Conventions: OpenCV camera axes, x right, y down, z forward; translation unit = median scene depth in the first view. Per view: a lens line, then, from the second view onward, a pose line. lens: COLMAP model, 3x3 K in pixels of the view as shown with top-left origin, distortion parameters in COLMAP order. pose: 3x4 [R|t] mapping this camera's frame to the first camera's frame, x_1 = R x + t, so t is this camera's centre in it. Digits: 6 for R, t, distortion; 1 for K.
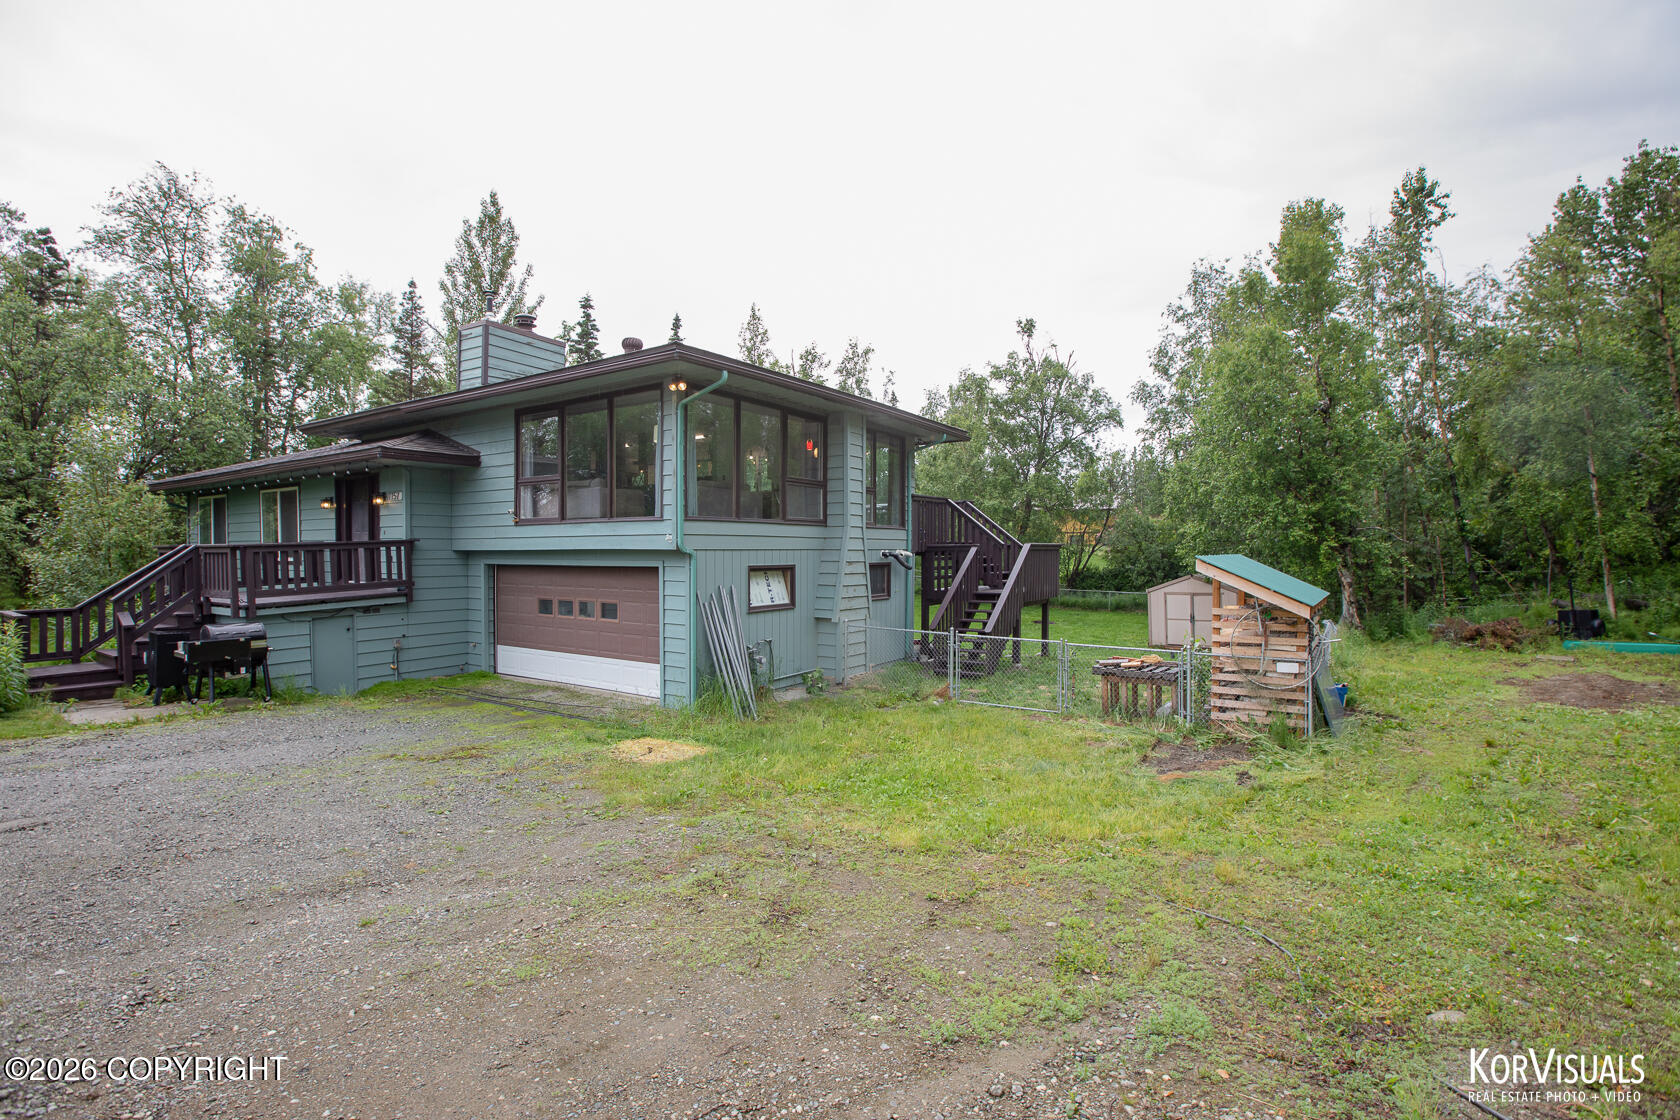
lens RADIAL K [[767.3, 0, 840.0], [0, 767.3, 560.0], [0, 0, 1]] dist [-0.049698, 0.017042]
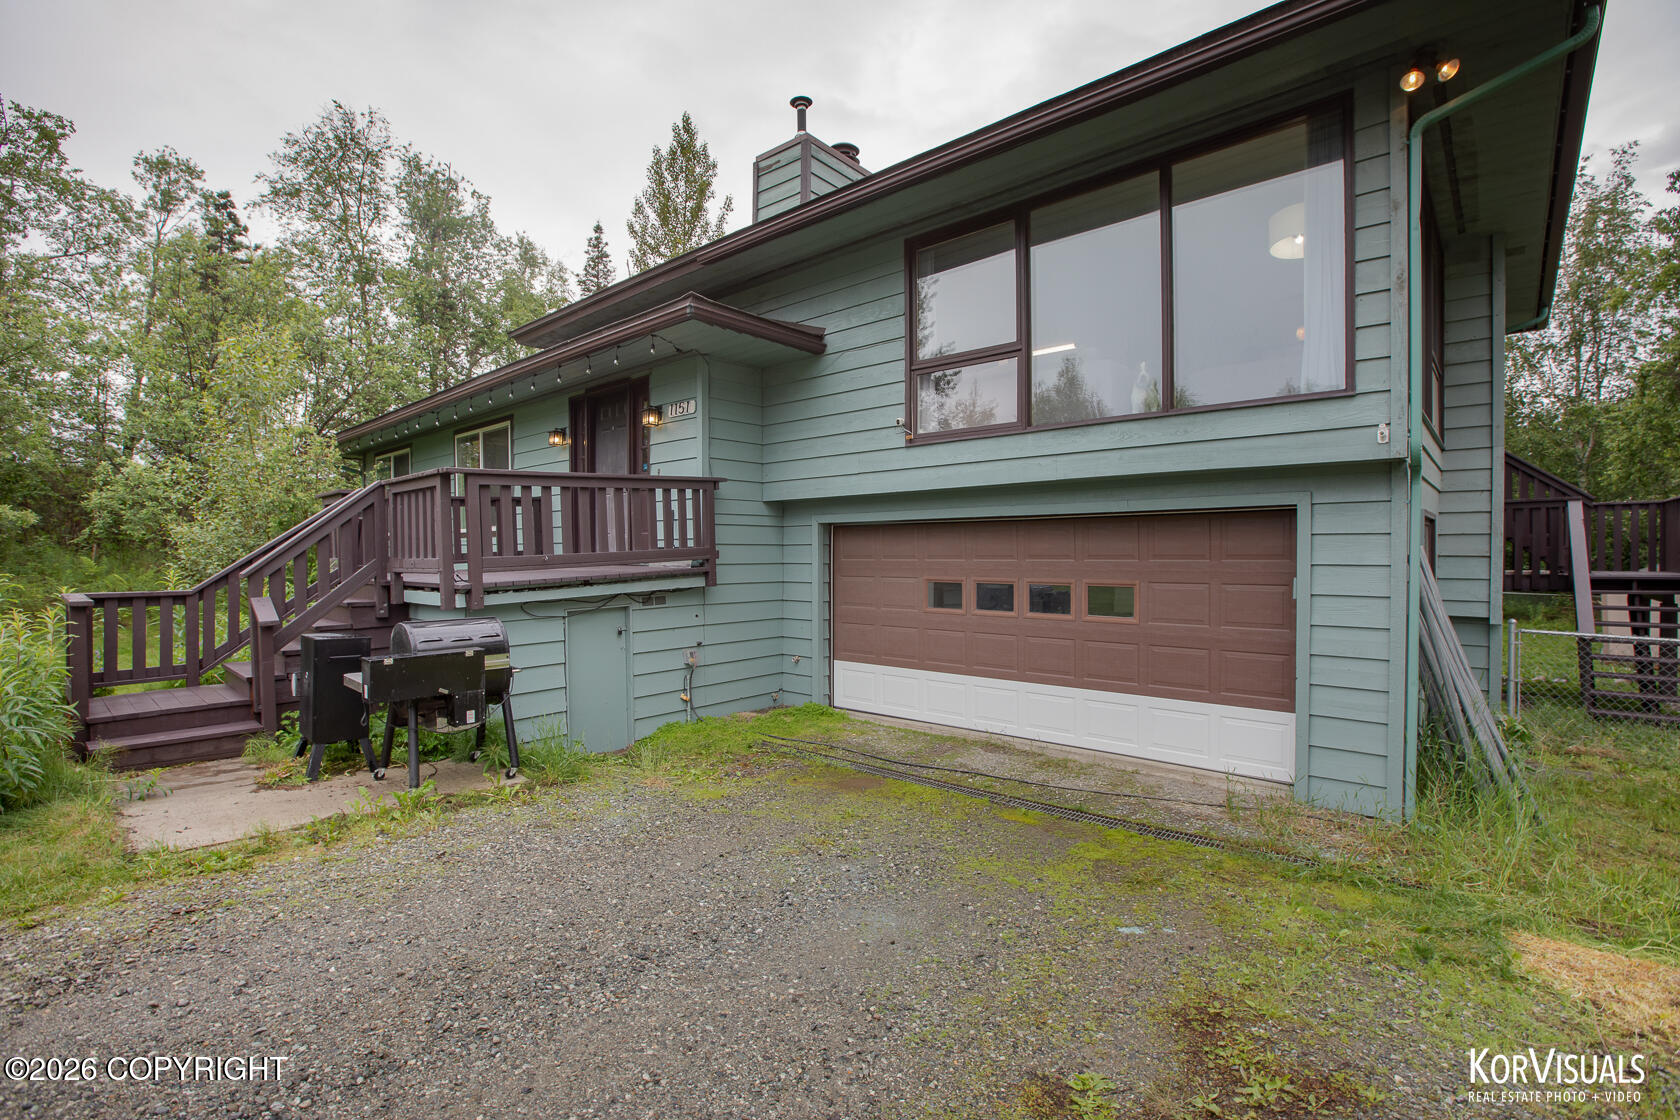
lens RADIAL K [[763.8, 0, 840.0], [0, 763.8, 562.7], [0, 0, 1]] dist [-0.049359, 0.014833]
pose [[0.988810, -0.001070, -0.149177, -0.241814], [0.001081, 0.999999, -0.000006, 0.023742], [0.149177, -0.000155, 0.988810, 0.273193]]
